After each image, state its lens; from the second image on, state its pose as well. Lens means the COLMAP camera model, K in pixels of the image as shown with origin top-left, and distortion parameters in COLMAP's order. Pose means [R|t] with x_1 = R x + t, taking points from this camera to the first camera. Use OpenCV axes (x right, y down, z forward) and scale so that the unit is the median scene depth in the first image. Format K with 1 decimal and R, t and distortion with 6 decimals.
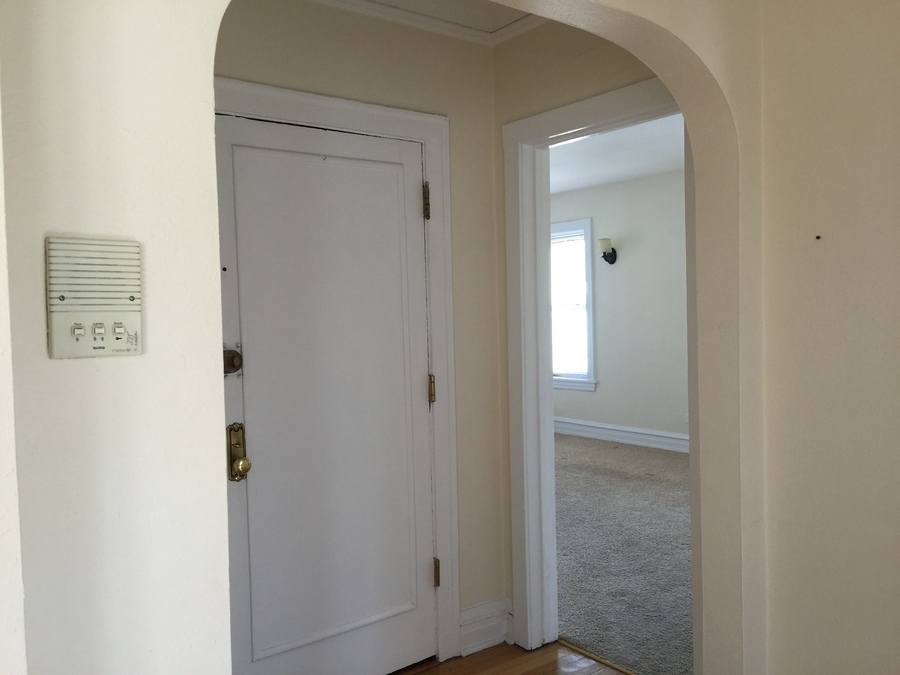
lens RADIAL K [[772.5, 0, 450.0], [0, 772.5, 337.5], [0, 0, 1]] dist [0.087989, -0.133066]
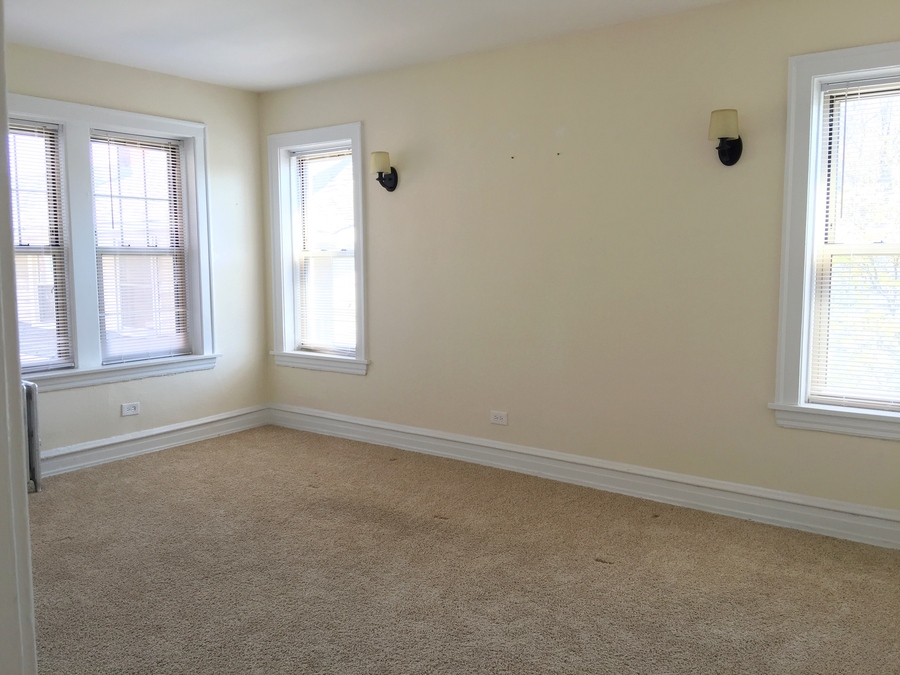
lens RADIAL K [[772.5, 0, 450.0], [0, 772.5, 337.5], [0, 0, 1]] dist [0.087989, -0.133066]
pose [[0.965199, -0.004961, 0.261468, 0.080420], [-0.011754, 0.997987, 0.062323, -0.008663], [-0.261251, -0.063228, 0.963198, 0.322801]]
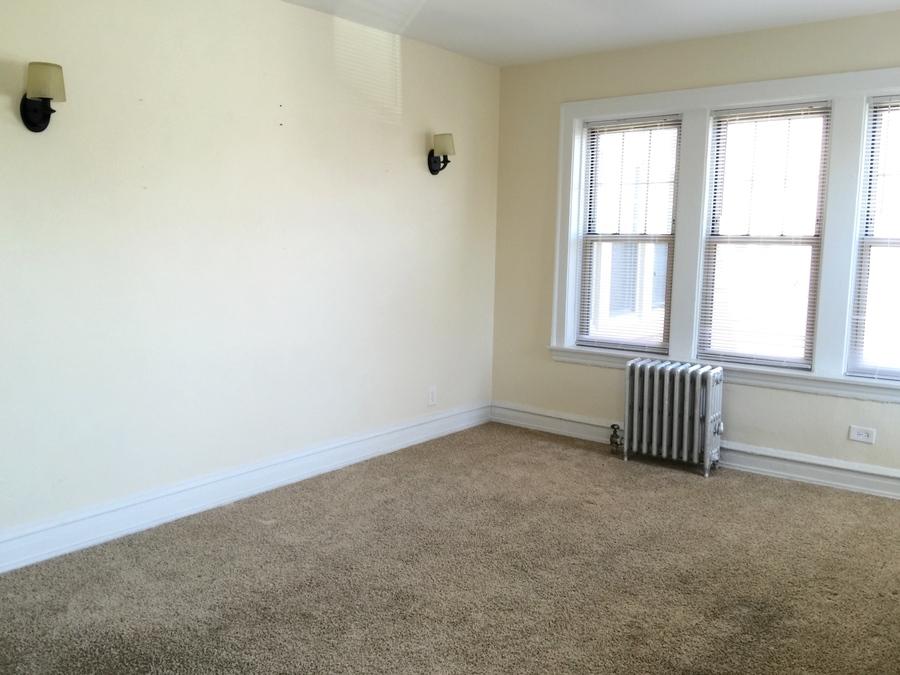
lens RADIAL K [[772.5, 0, 450.0], [0, 772.5, 337.5], [0, 0, 1]] dist [0.087989, -0.133066]
pose [[0.253625, 0.152289, -0.955239, 0.722260], [-0.060087, 0.988102, 0.141575, -0.048762], [0.965435, 0.021490, 0.259758, 0.843011]]
